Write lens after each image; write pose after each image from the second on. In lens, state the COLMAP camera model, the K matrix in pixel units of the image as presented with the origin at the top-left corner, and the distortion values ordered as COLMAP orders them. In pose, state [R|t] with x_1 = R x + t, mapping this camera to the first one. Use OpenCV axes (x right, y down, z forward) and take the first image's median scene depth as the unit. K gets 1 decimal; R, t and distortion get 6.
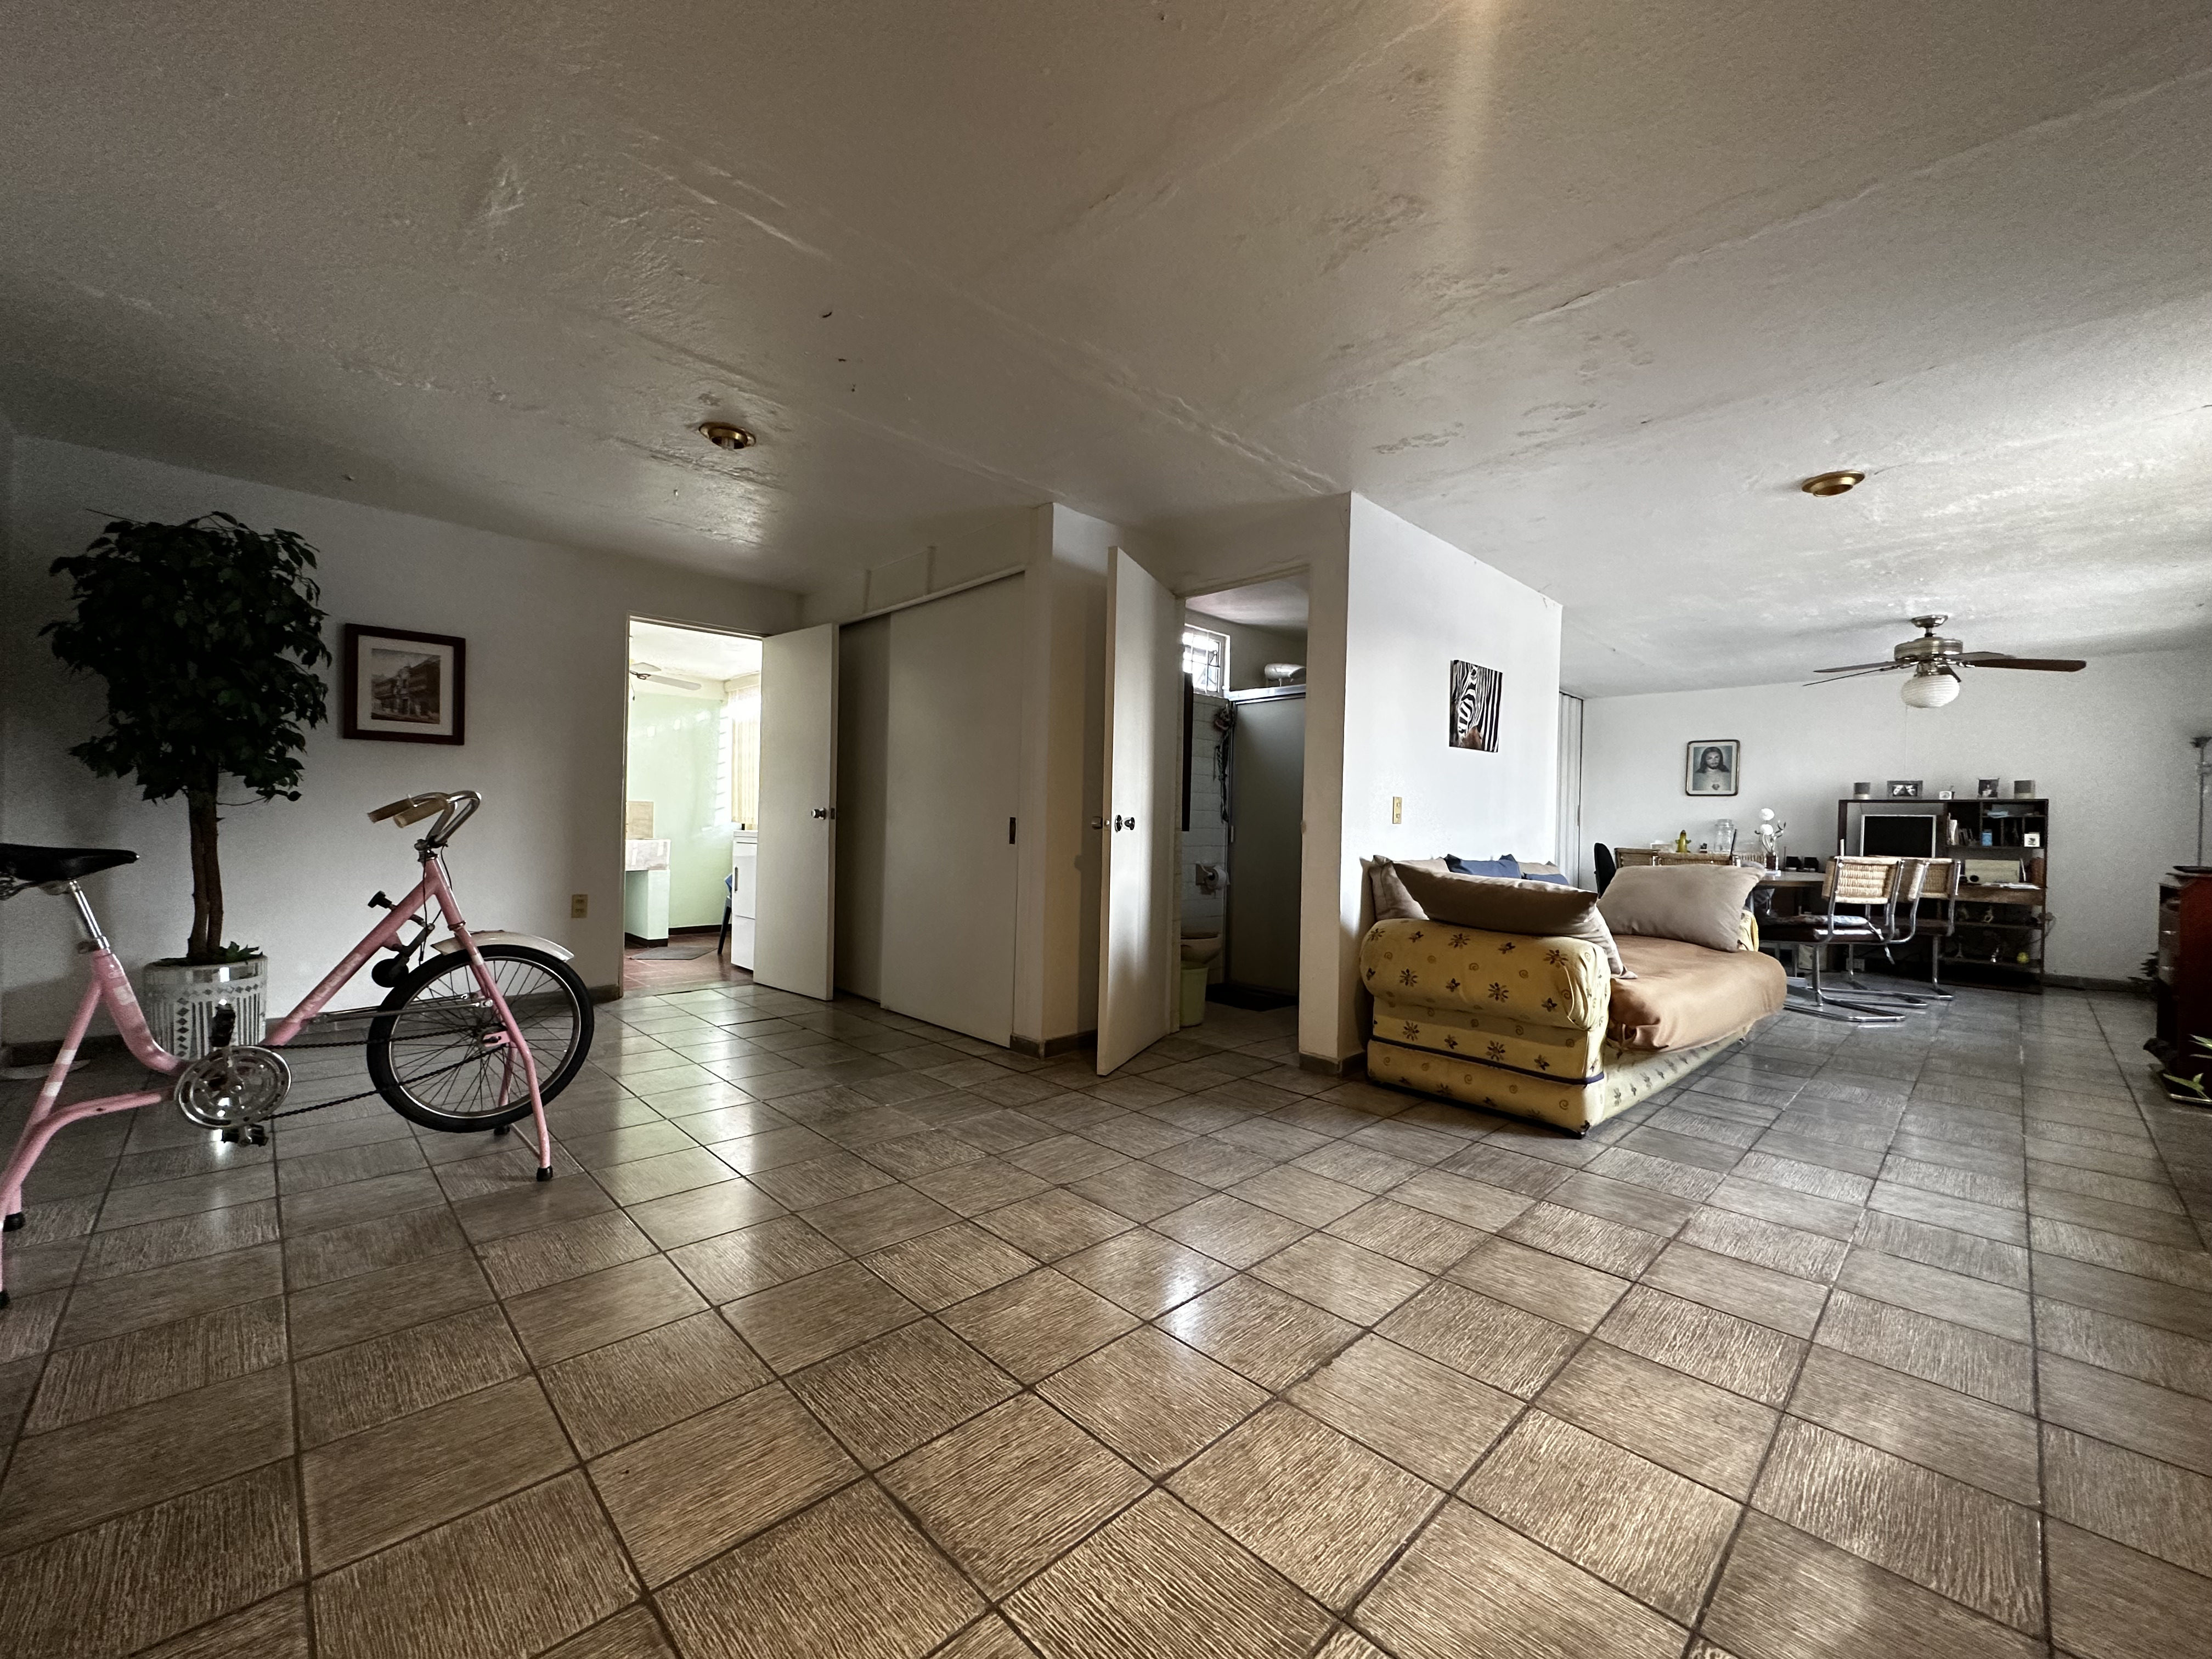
lens RADIAL K [[883.0, 0, 1106.0], [0, 883.0, 829.5], [0, 0, 1]] dist [-0.000935, 0.000035]
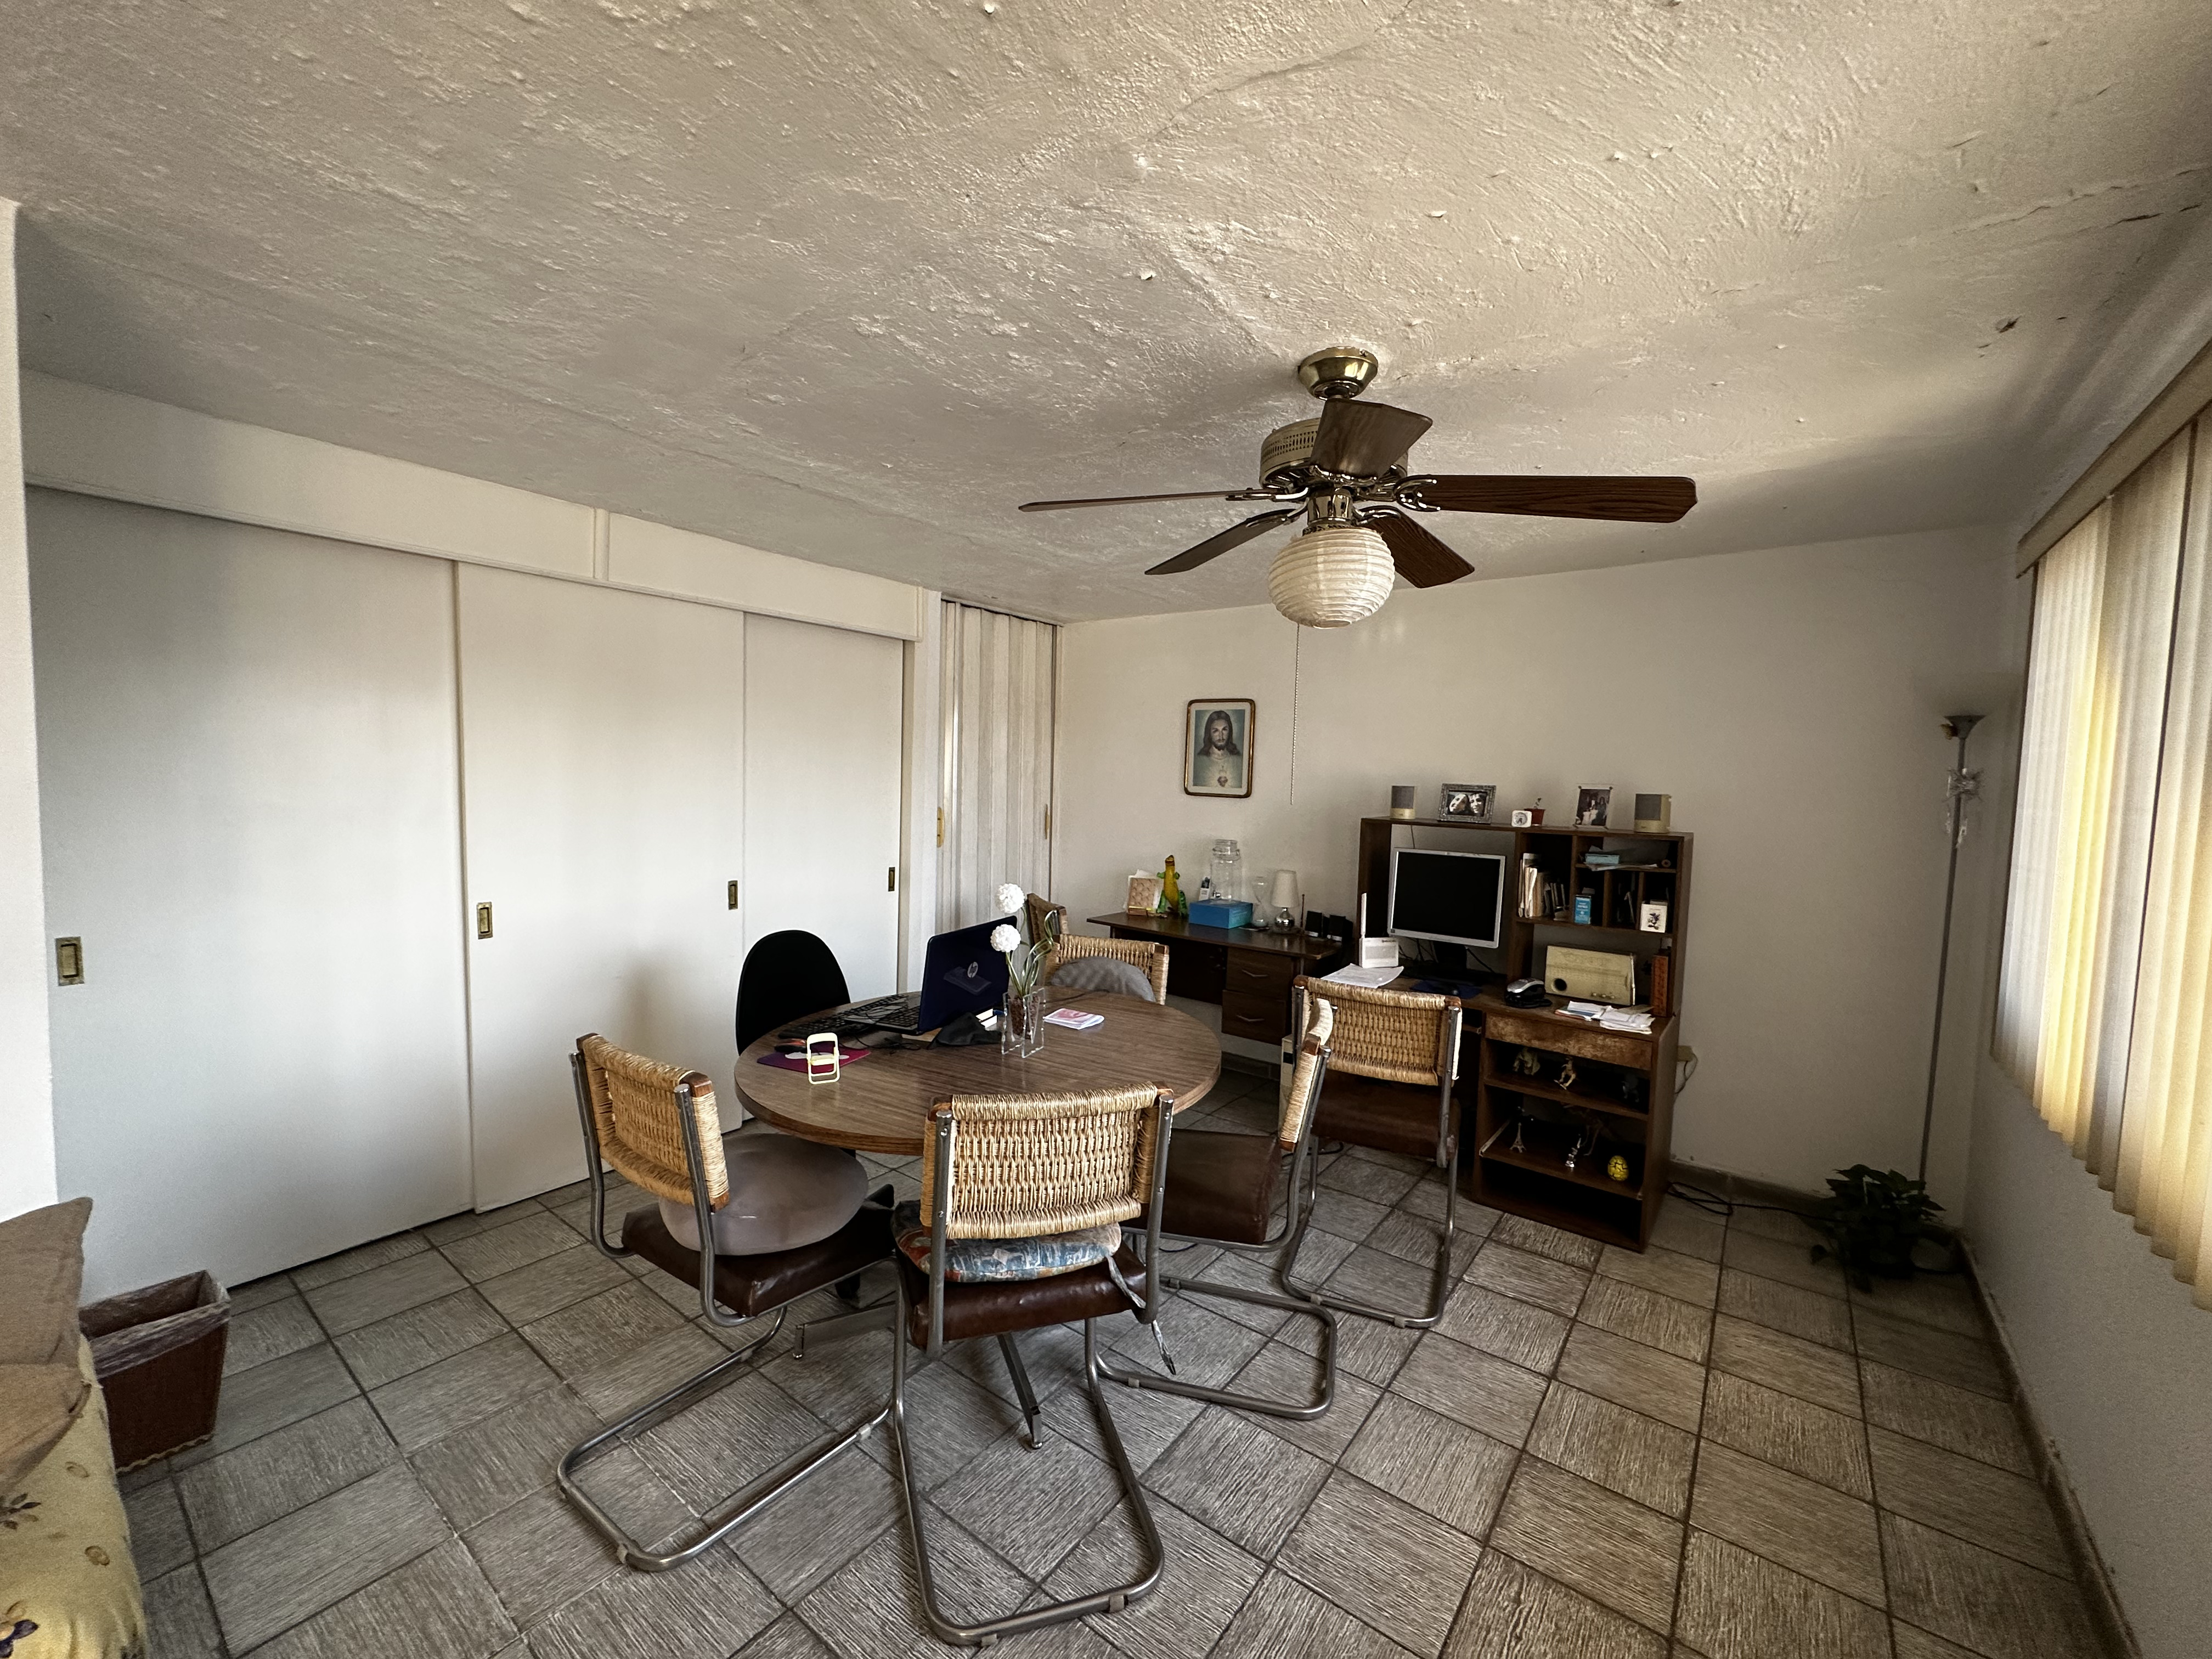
lens RADIAL K [[889.0, 0, 1106.0], [0, 889.0, 829.5], [0, 0, 1]] dist [-0.001477, -0.000020]
pose [[0.989074, -0.004508, 0.147351, 0.801523], [-0.004724, 0.998050, 0.062241, -0.079259], [-0.147344, -0.062257, 0.987124, 0.664152]]
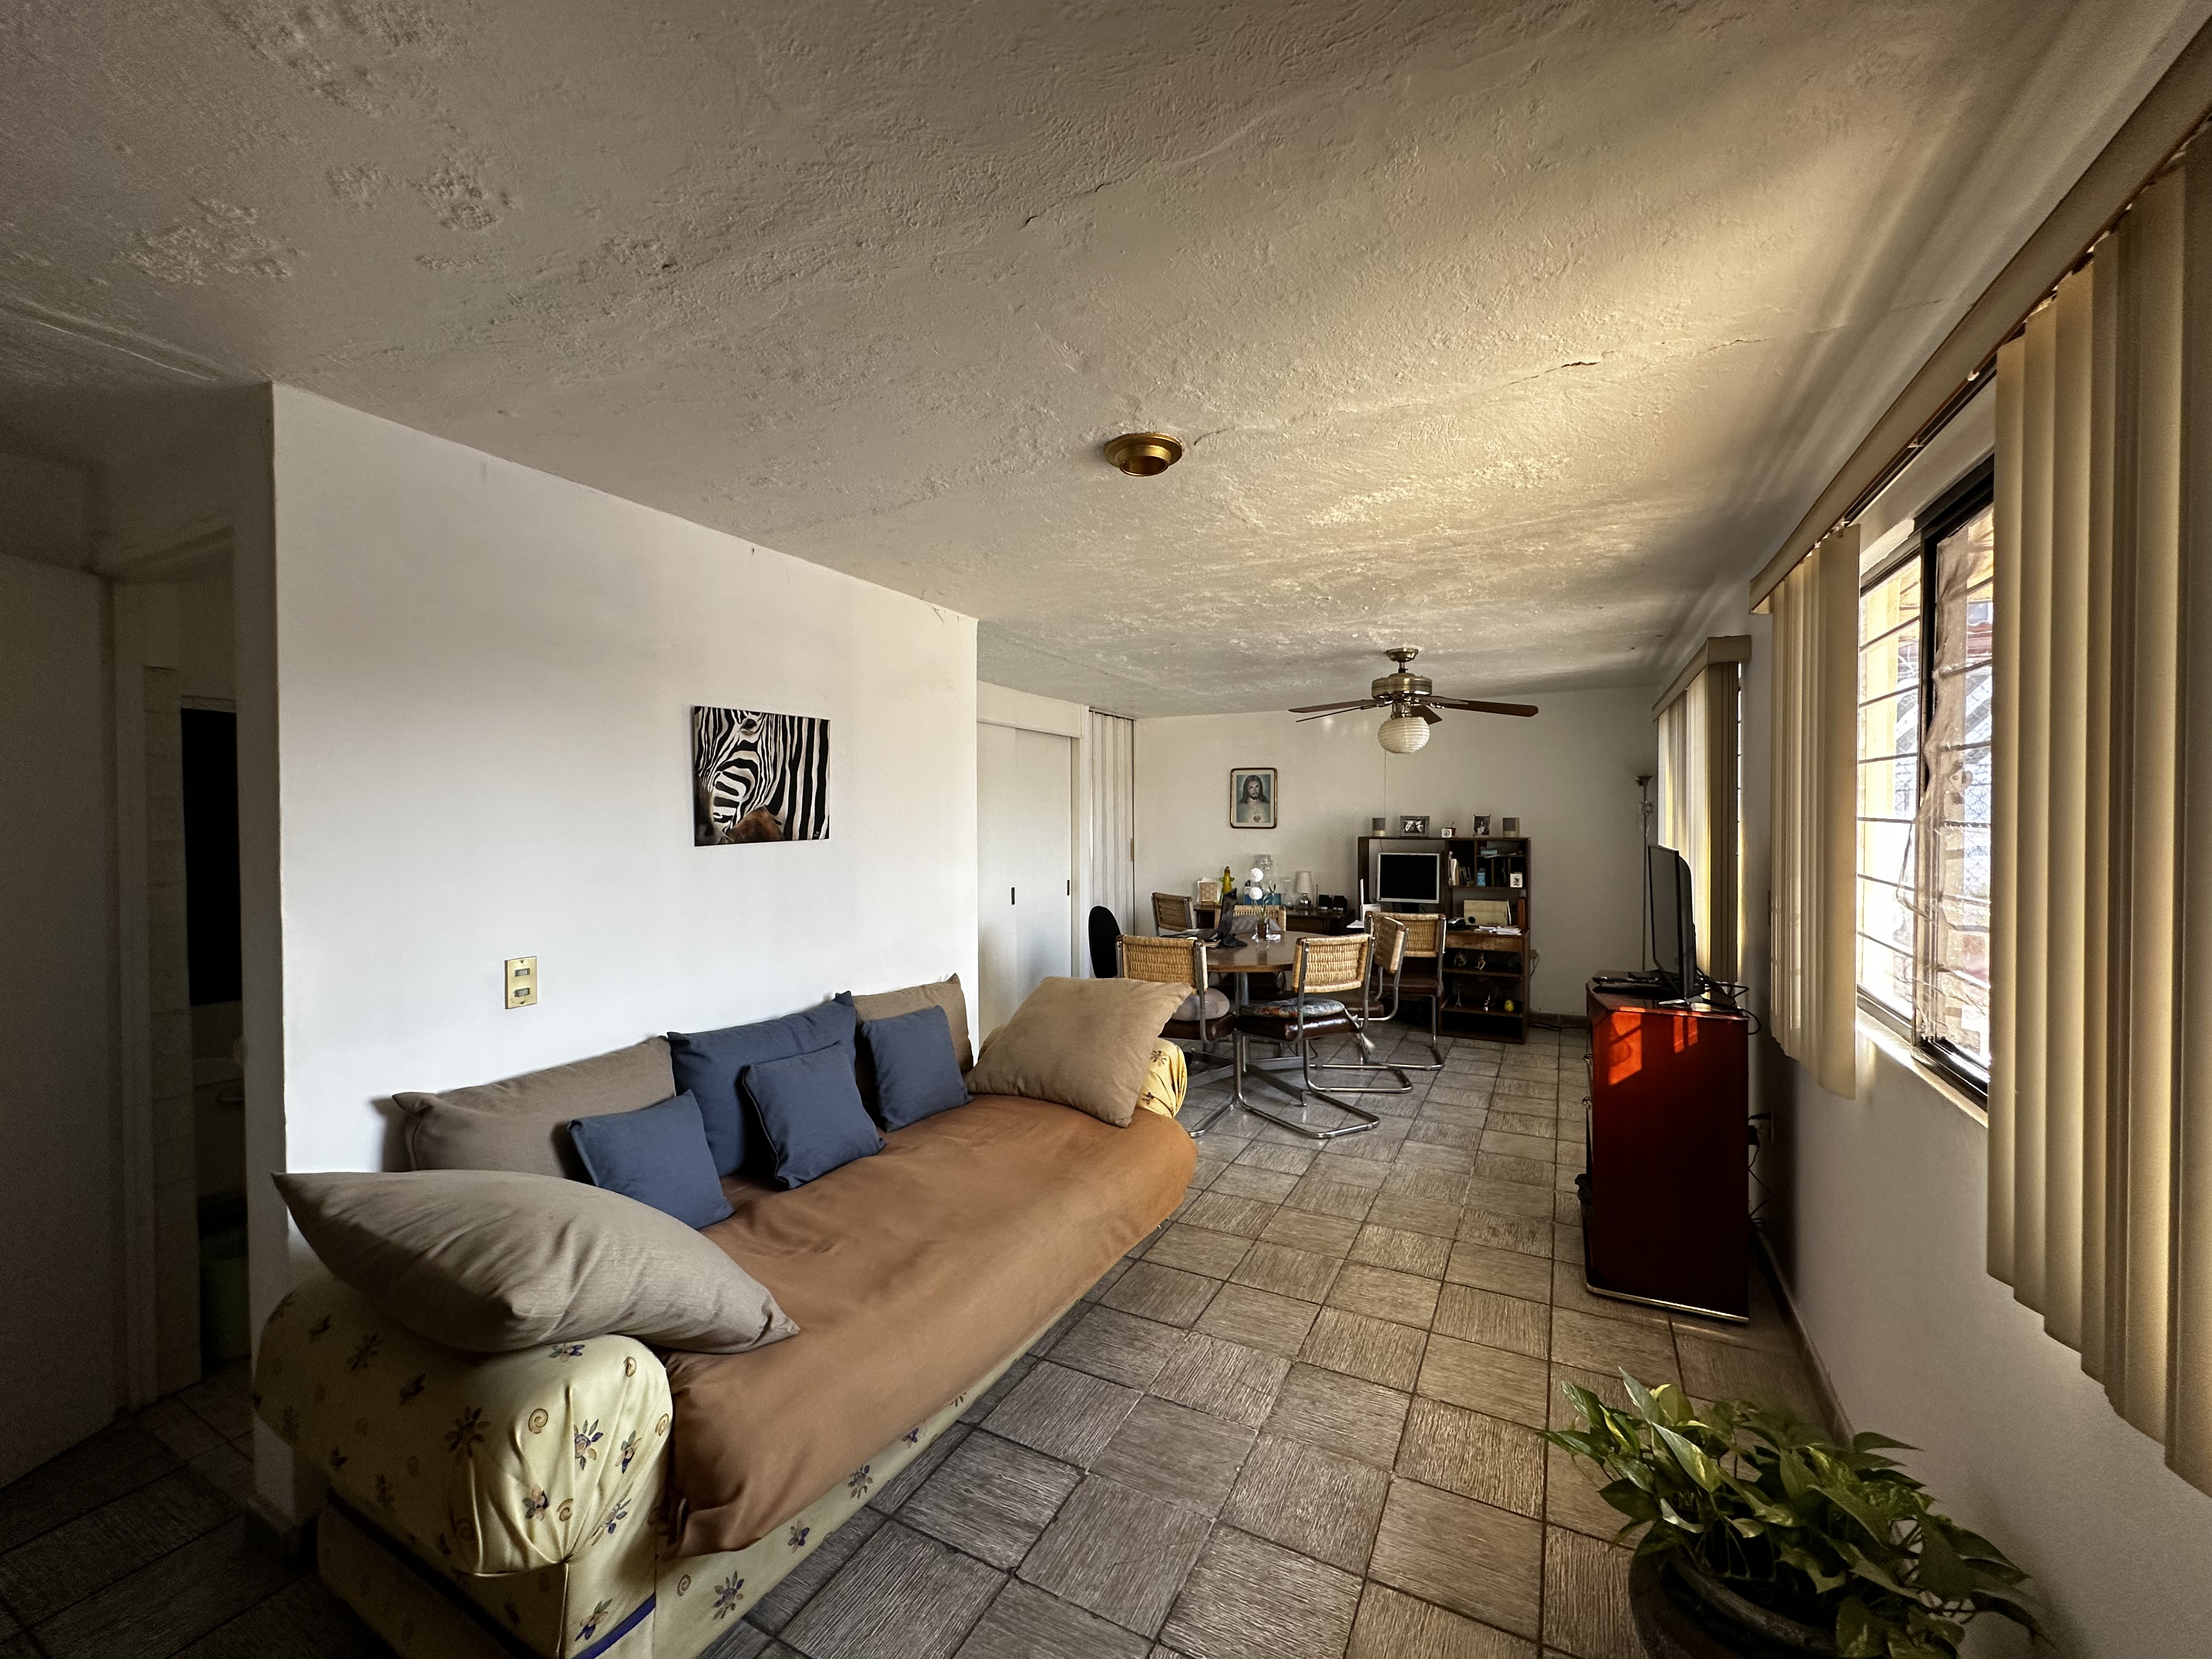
lens RADIAL K [[889.0, 0, 1106.0], [0, 889.0, 829.5], [0, 0, 1]] dist [-0.001477, -0.000020]
pose [[0.948203, -0.032034, 0.316046, 0.375253], [0.027784, 0.999453, 0.017945, -0.087725], [-0.316448, -0.008235, 0.948574, 0.258337]]
